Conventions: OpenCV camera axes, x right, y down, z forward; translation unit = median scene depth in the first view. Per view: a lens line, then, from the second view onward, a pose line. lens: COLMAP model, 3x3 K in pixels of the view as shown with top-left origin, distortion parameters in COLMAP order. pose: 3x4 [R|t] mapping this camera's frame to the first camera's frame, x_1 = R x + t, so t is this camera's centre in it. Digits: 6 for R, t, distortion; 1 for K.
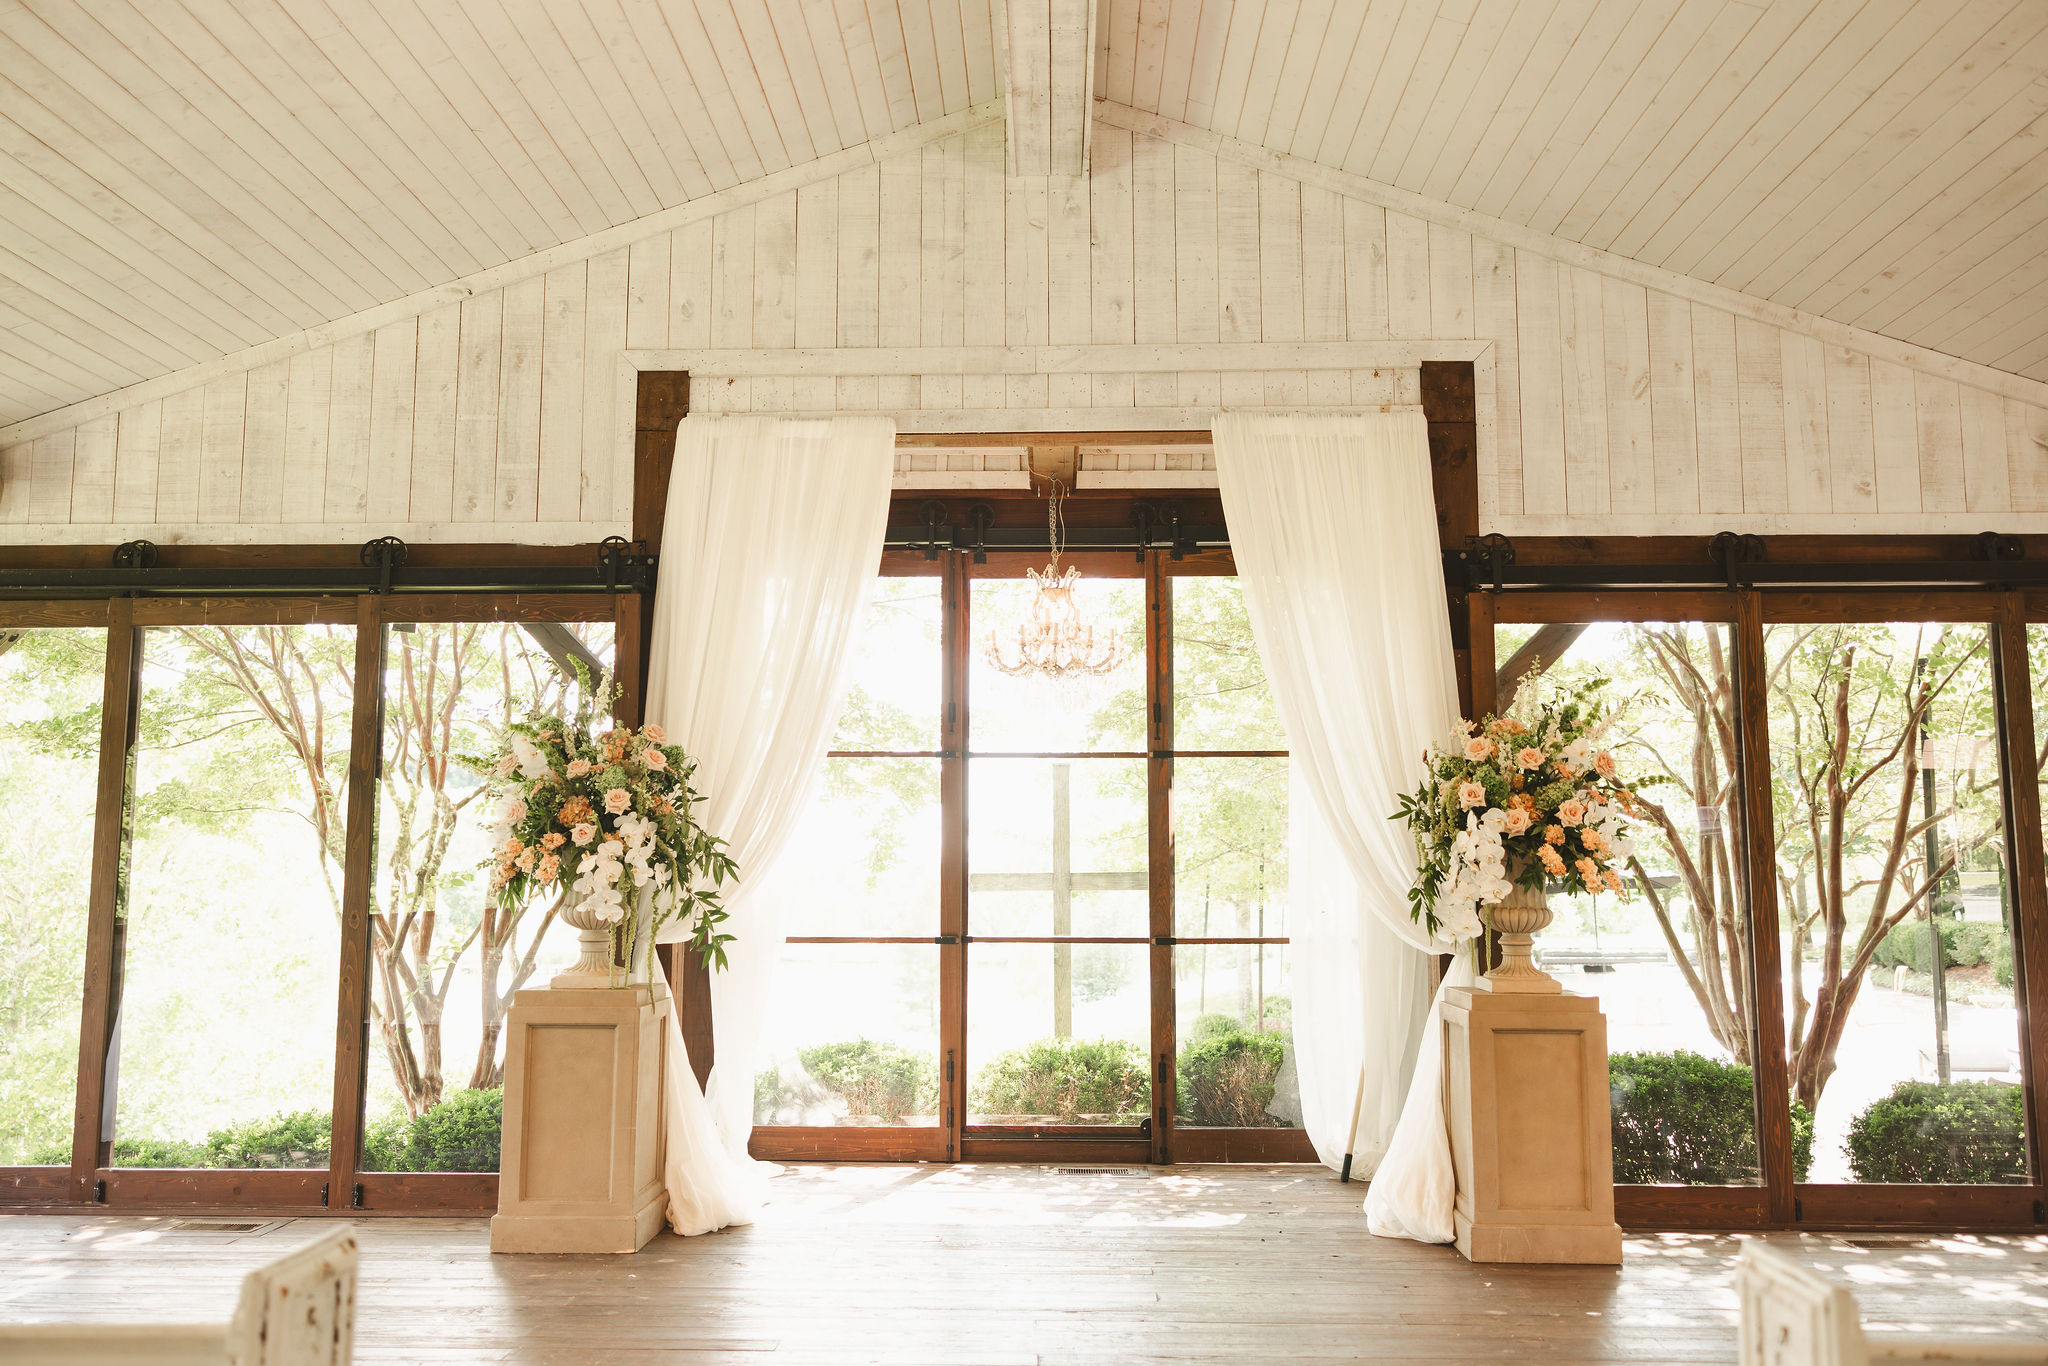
lens RADIAL K [[1646.0, 0, 1021.7], [0, 1646.0, 676.0], [0, 0, 1]] dist [-0.003600, 0.000687]
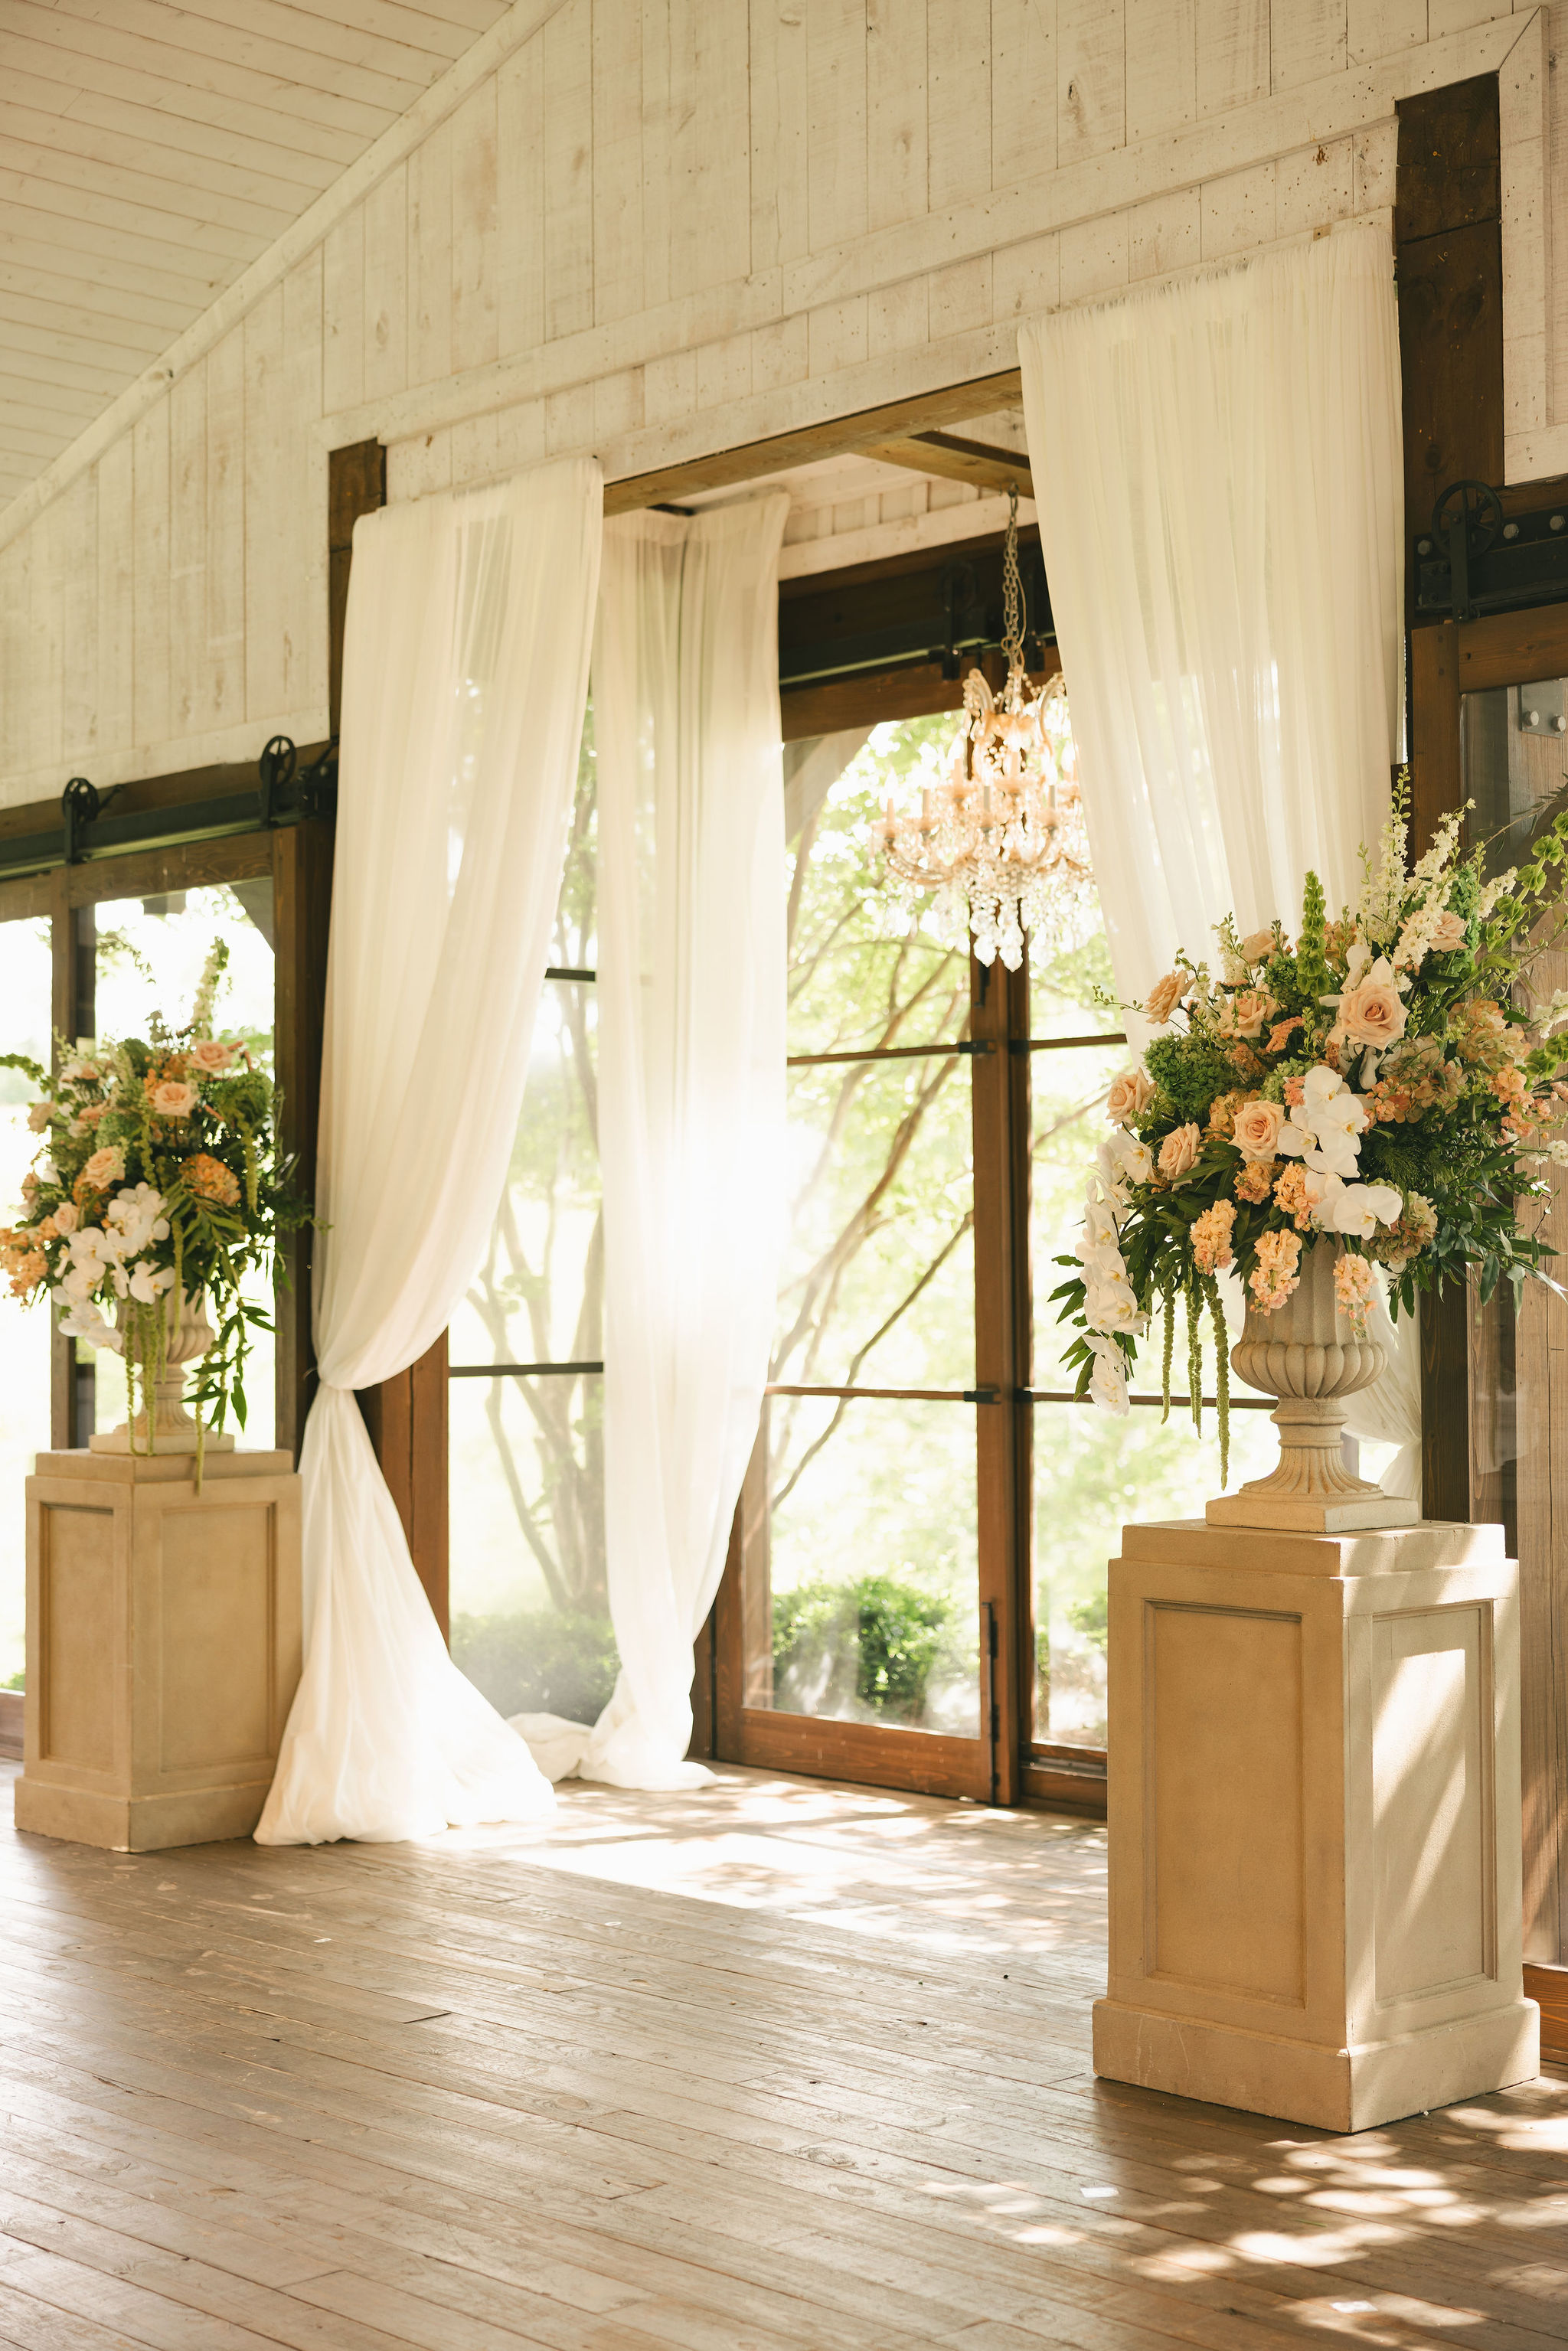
lens RADIAL K [[3279.8, 0, 784.6], [0, 3279.8, 1182.6], [0, 0, 1]] dist [0.010536, 0.000000]
pose [[0.707326, -0.027011, -0.706371, 0.730250], [0.093806, 0.994019, 0.055923, 0.029868], [0.700636, -0.105818, 0.705629, 0.238098]]
